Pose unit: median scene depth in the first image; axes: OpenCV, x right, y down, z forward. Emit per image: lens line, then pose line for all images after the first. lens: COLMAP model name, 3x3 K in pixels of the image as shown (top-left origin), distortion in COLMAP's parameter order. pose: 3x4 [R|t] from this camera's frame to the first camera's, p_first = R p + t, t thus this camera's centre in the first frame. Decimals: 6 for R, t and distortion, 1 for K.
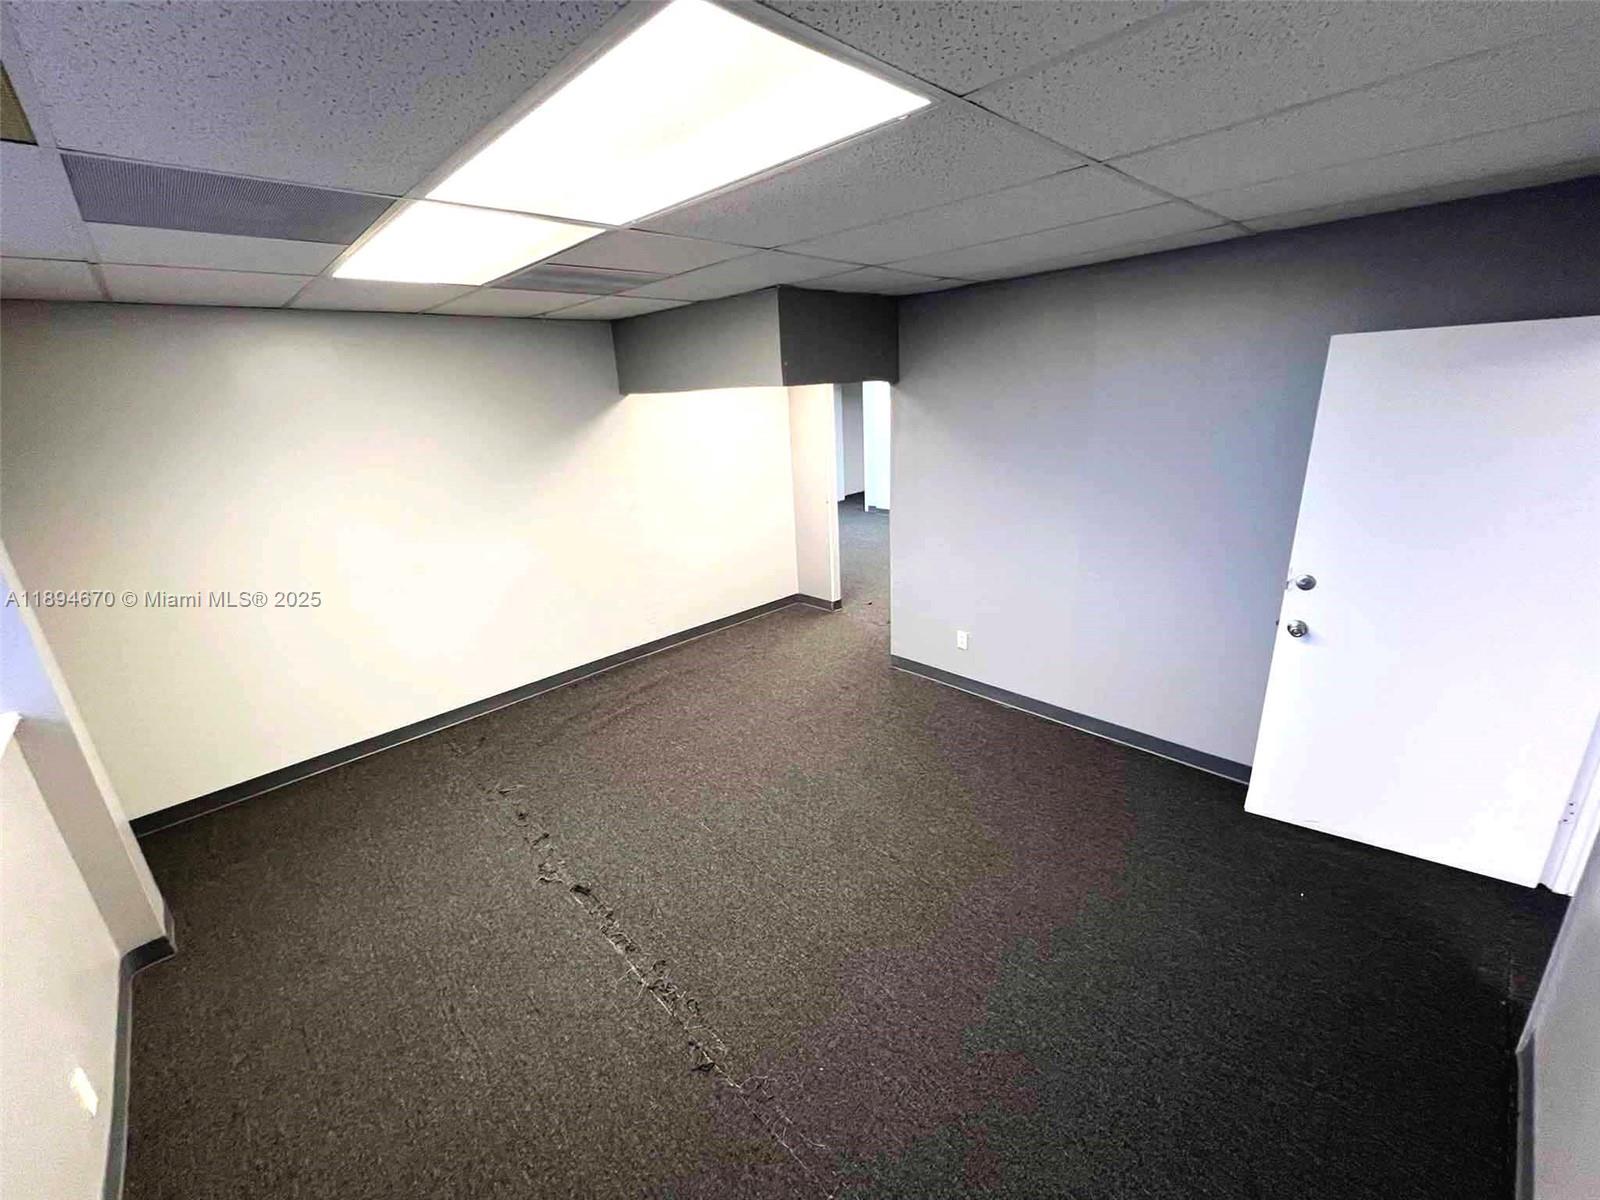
lens RADIAL K [[640.1, 0, 805.9], [0, 640.1, 600.9], [0, 0, 1]] dist [-0.008727, 0.000148]
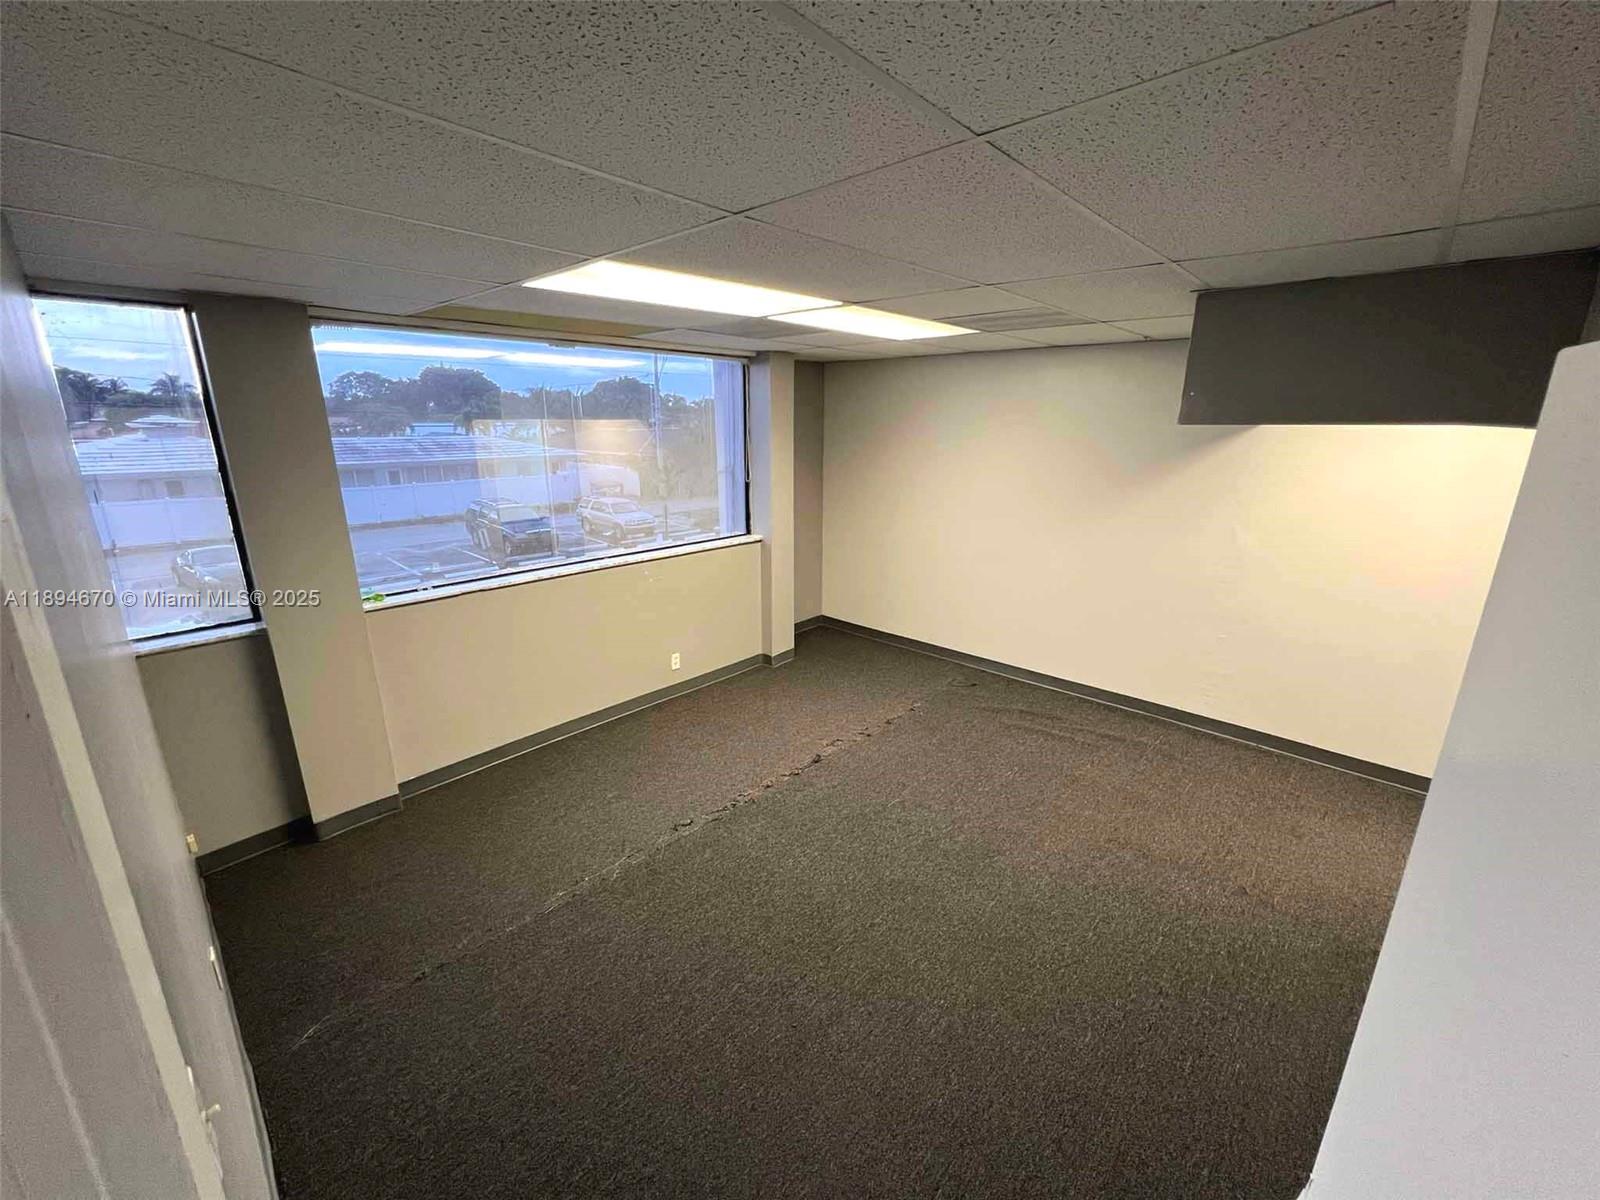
lens RADIAL K [[640.1, 0, 806.1], [0, 640.1, 591.0], [0, 0, 1]] dist [-0.008727, 0.000148]
pose [[0.057130, 0.311240, -0.948613, 0.562663], [-0.318885, 0.906081, 0.278081, -0.181173], [0.946070, 0.286611, 0.151014, 0.399611]]
